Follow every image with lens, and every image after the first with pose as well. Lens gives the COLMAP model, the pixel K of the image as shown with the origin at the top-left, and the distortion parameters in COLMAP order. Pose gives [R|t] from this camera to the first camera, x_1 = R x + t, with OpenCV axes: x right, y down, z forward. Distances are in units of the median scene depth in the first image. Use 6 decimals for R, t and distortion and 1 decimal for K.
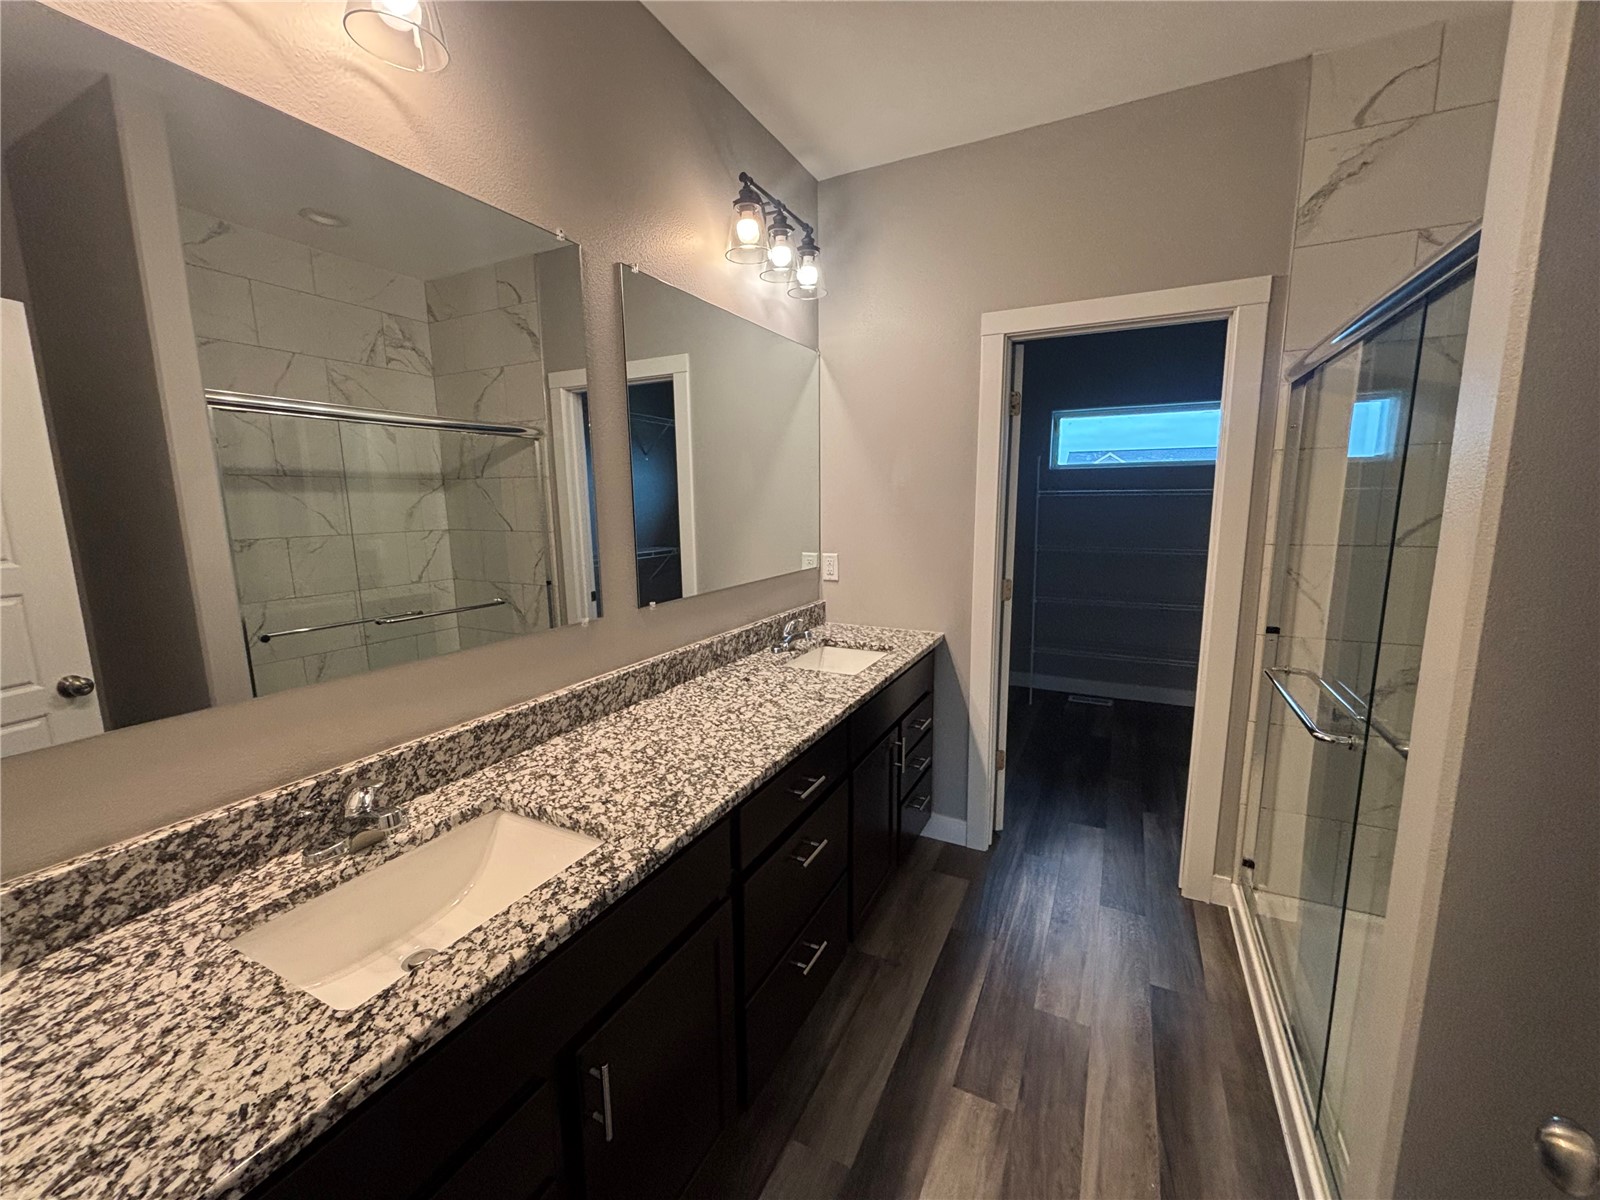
lens RADIAL K [[647.3, 0, 802.7], [0, 647.3, 598.7], [0, 0, 1]] dist [0.002245, 0.000564]
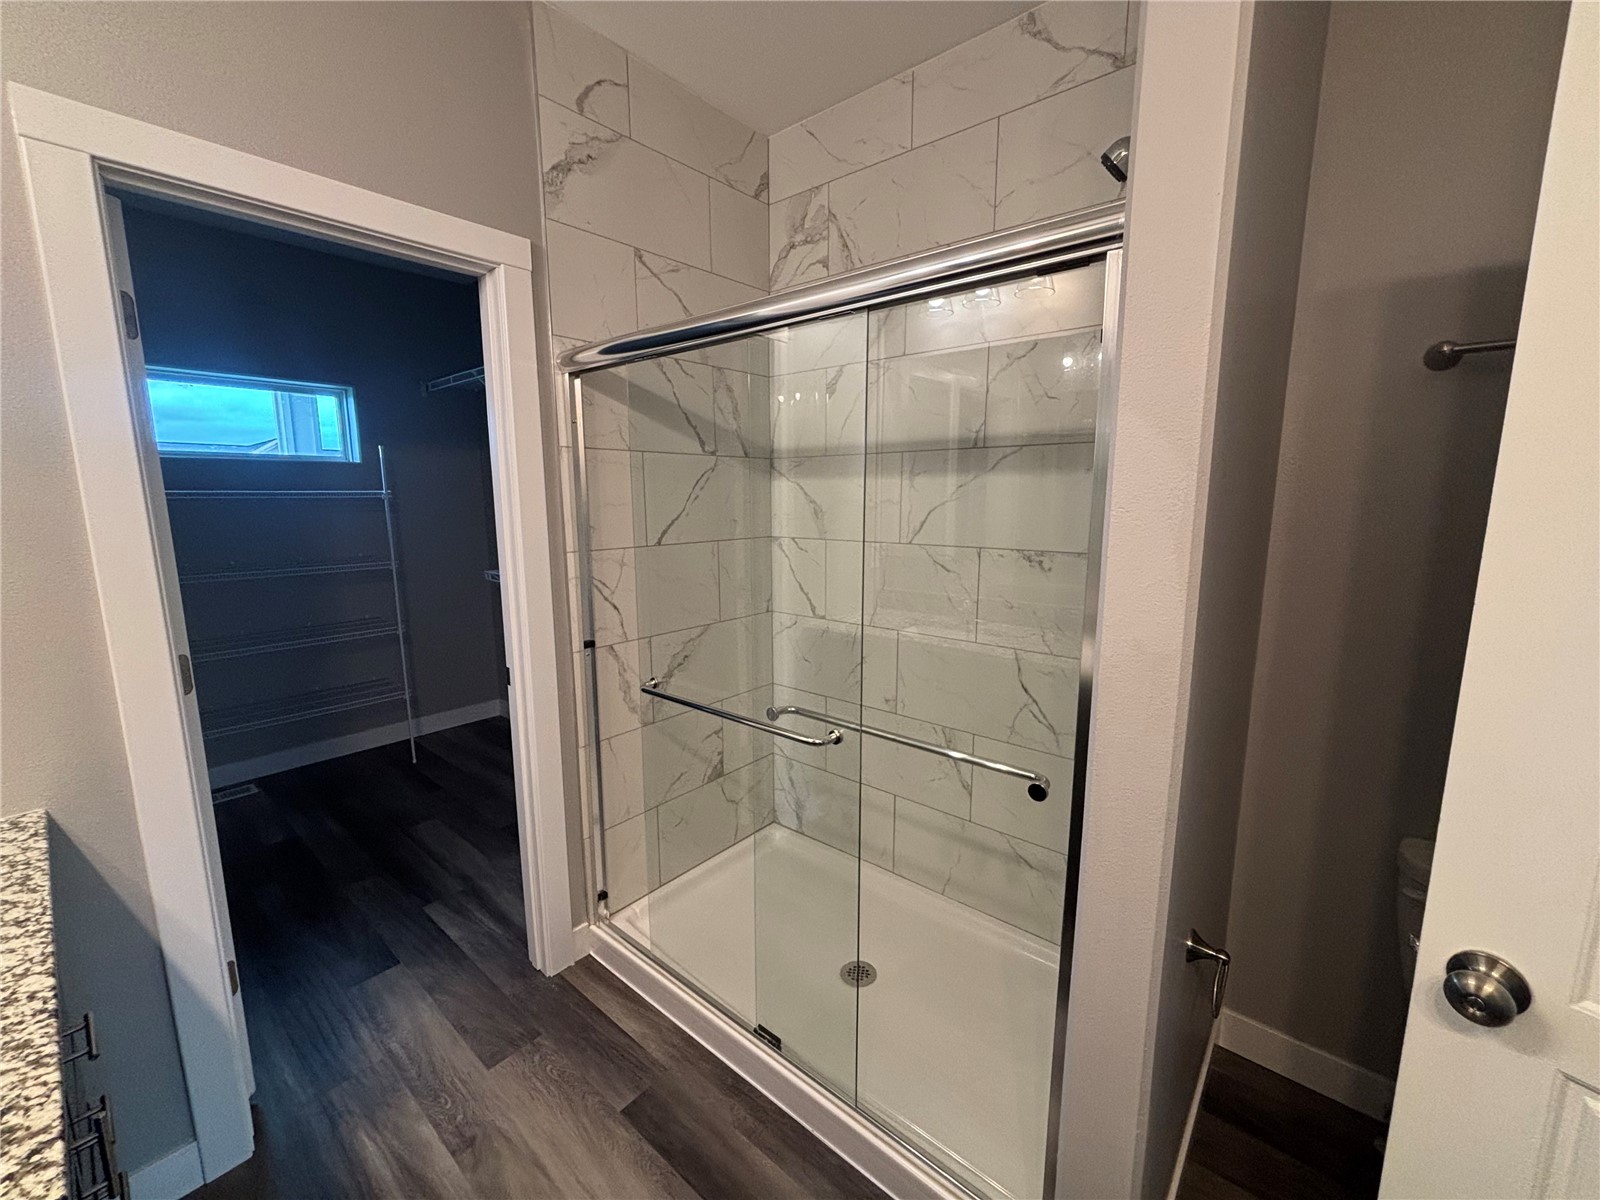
lens RADIAL K [[647.3, 0, 793.5], [0, 647.3, 598.4], [0, 0, 1]] dist [0.002245, 0.000564]
pose [[0.254066, -0.142136, 0.956686, -0.073326], [0.155233, 0.982312, 0.104718, -0.068392], [-0.954648, 0.121904, 0.271637, 0.484219]]
